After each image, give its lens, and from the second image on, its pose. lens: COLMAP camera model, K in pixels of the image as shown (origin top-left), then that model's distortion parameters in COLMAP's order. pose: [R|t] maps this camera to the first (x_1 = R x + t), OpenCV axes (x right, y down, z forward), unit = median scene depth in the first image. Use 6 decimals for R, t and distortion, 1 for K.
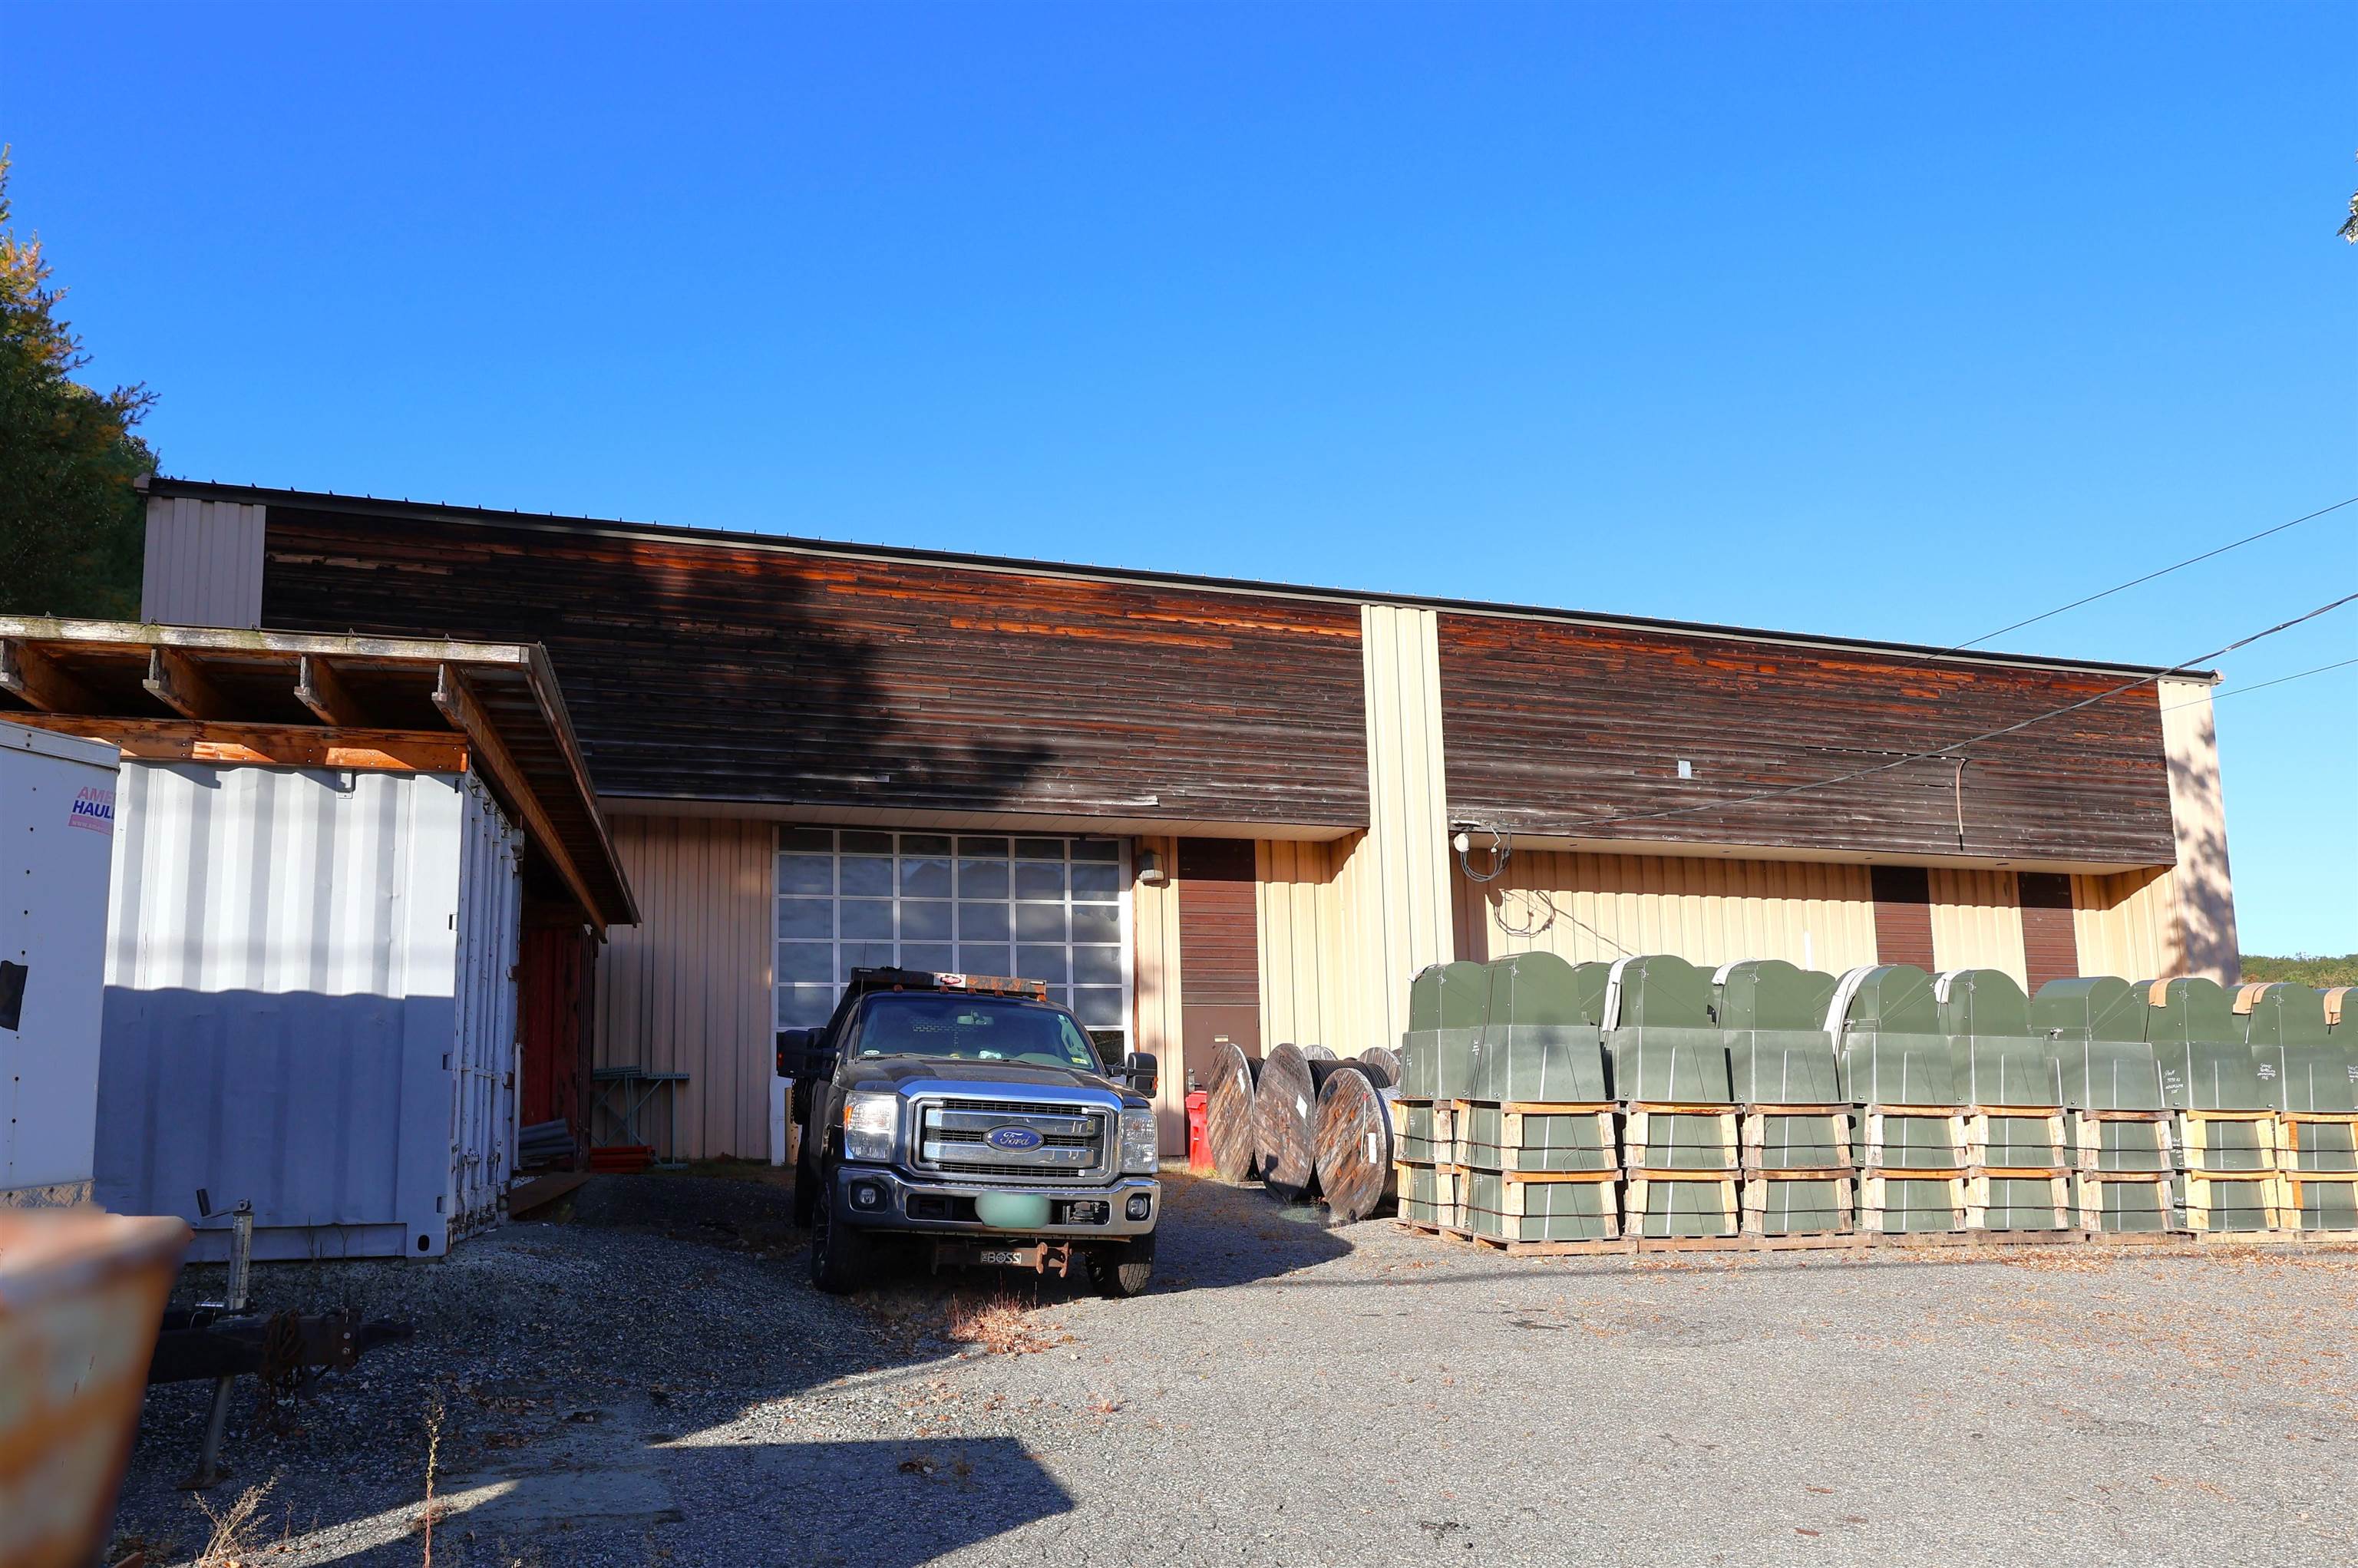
lens RADIAL K [[1849.9, 0, 1179.9], [0, 1849.9, 778.0], [0, 0, 1]] dist [-0.000153, -0.002638]
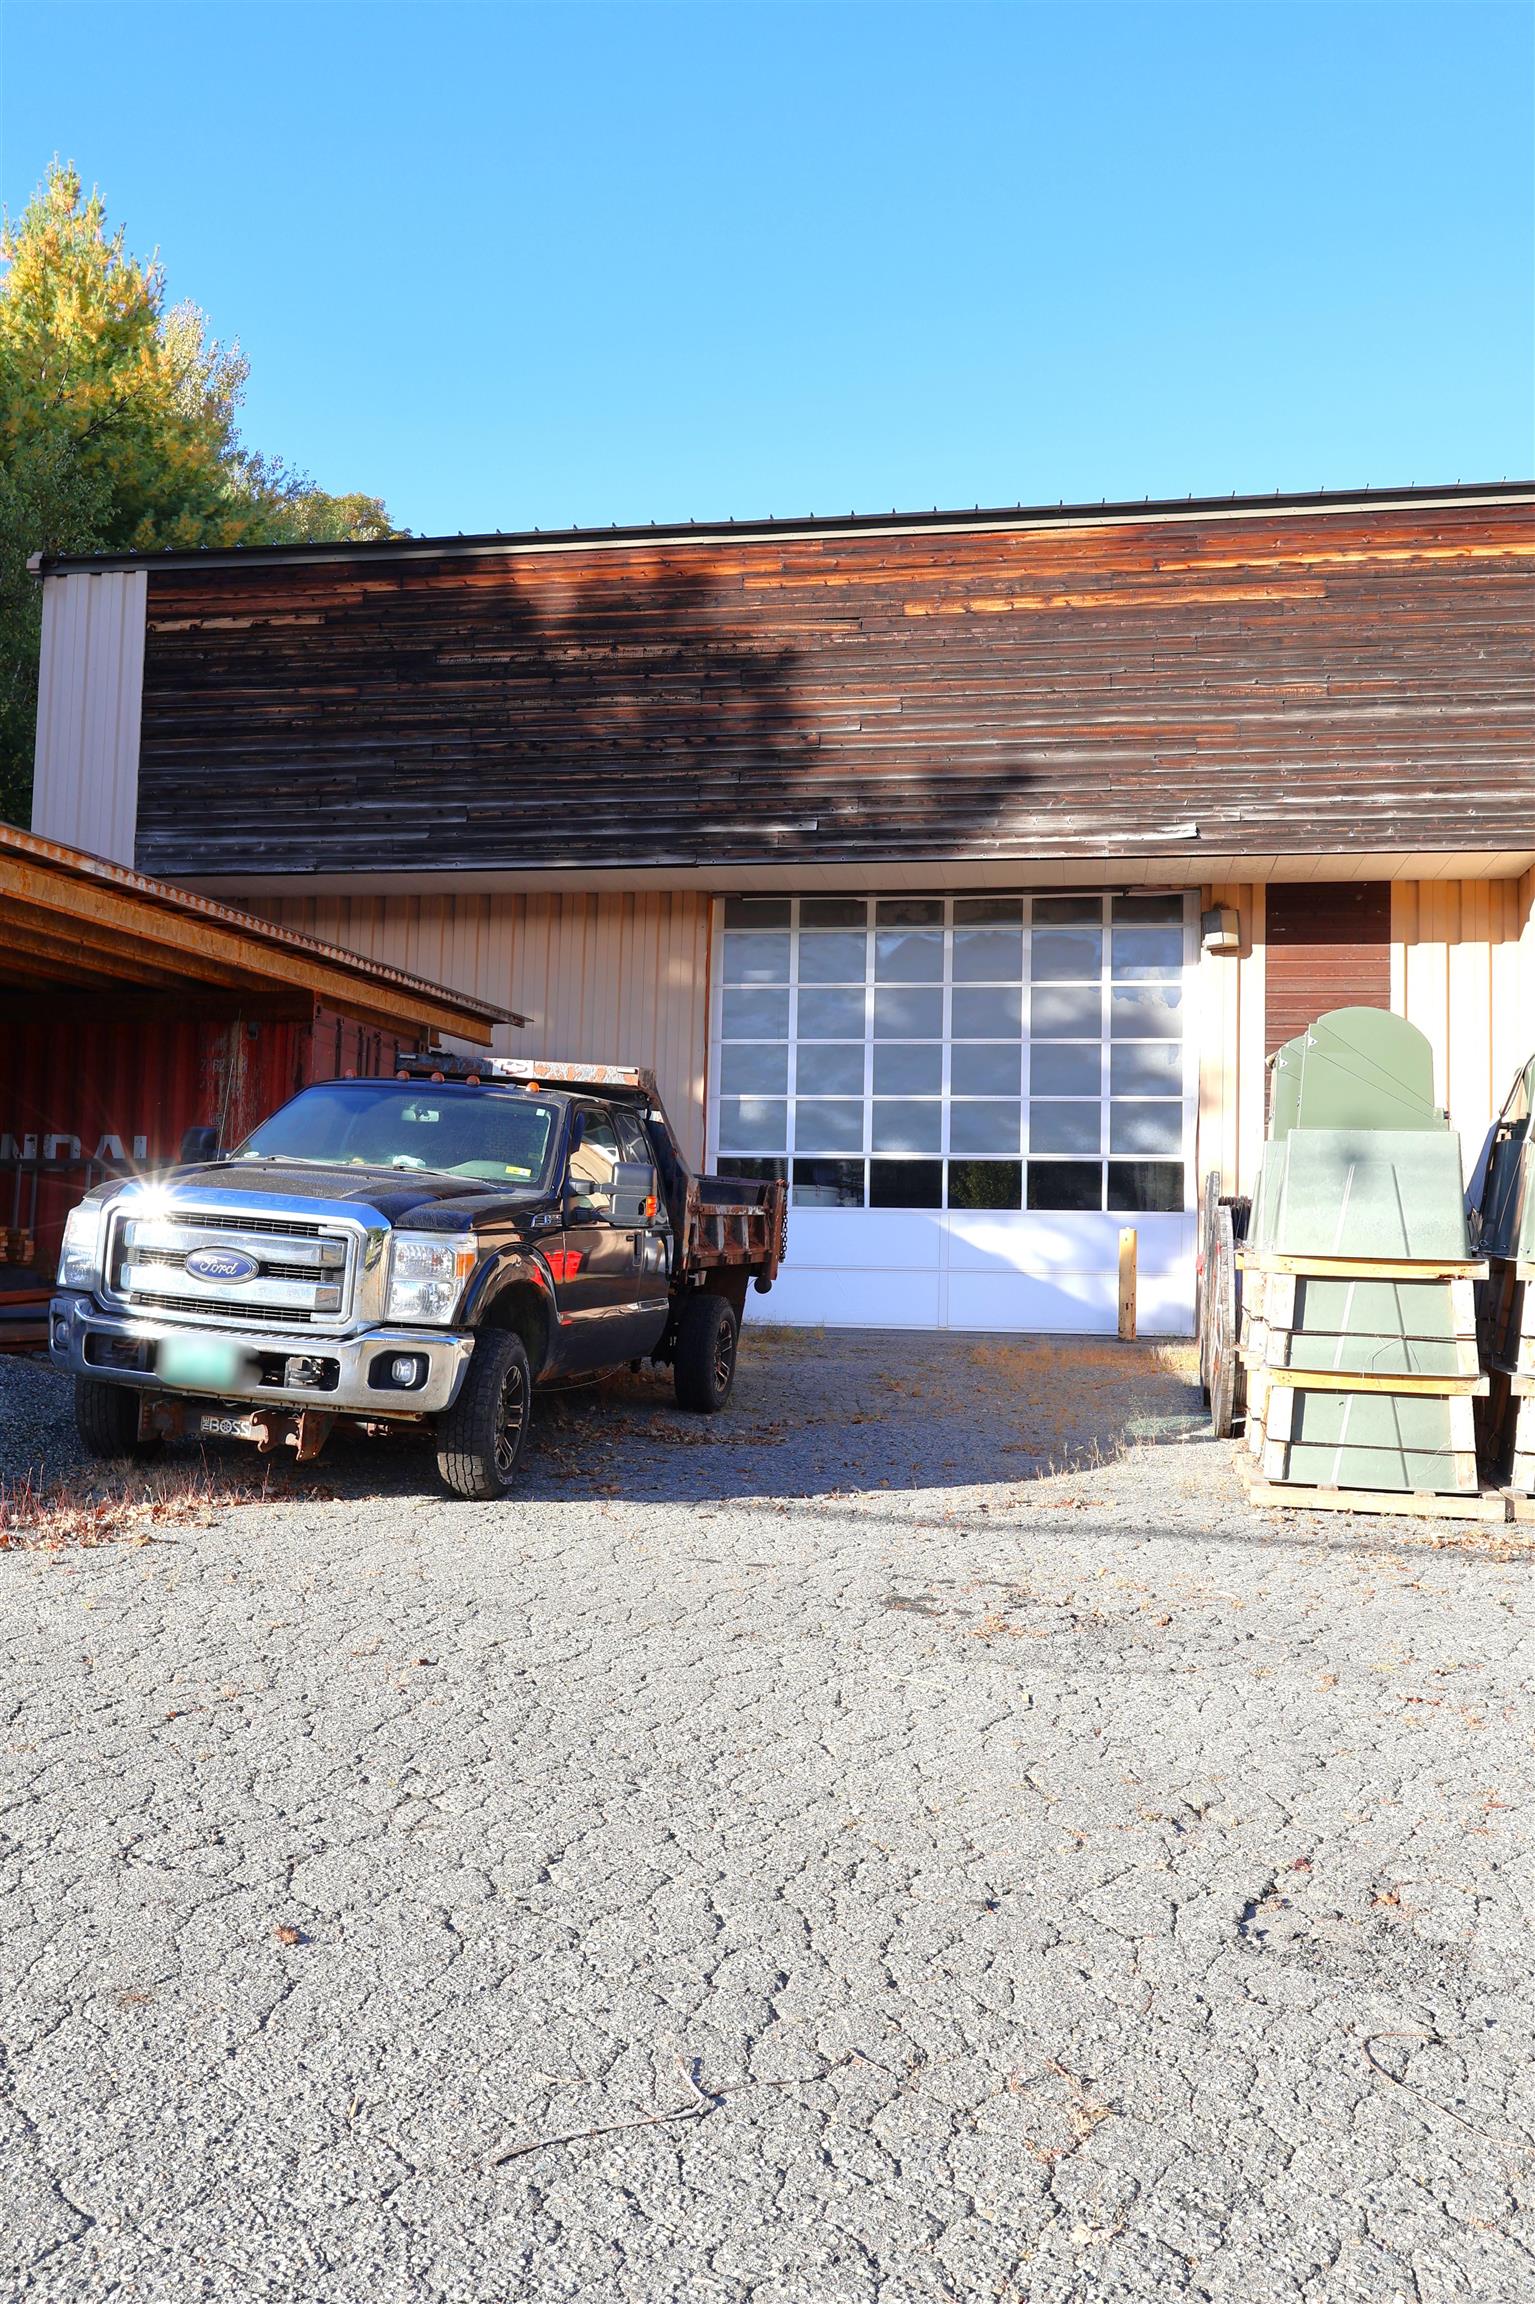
lens RADIAL K [[2214.2, 0, 767.3], [0, 2214.2, 1051.4], [0, 0, 1]] dist [0.017260, -0.001406]
pose [[0.836410, -0.020068, -0.547737, 0.314630], [0.057854, 0.996979, 0.051819, 0.043595], [0.545043, -0.075031, 0.835044, 0.220006]]
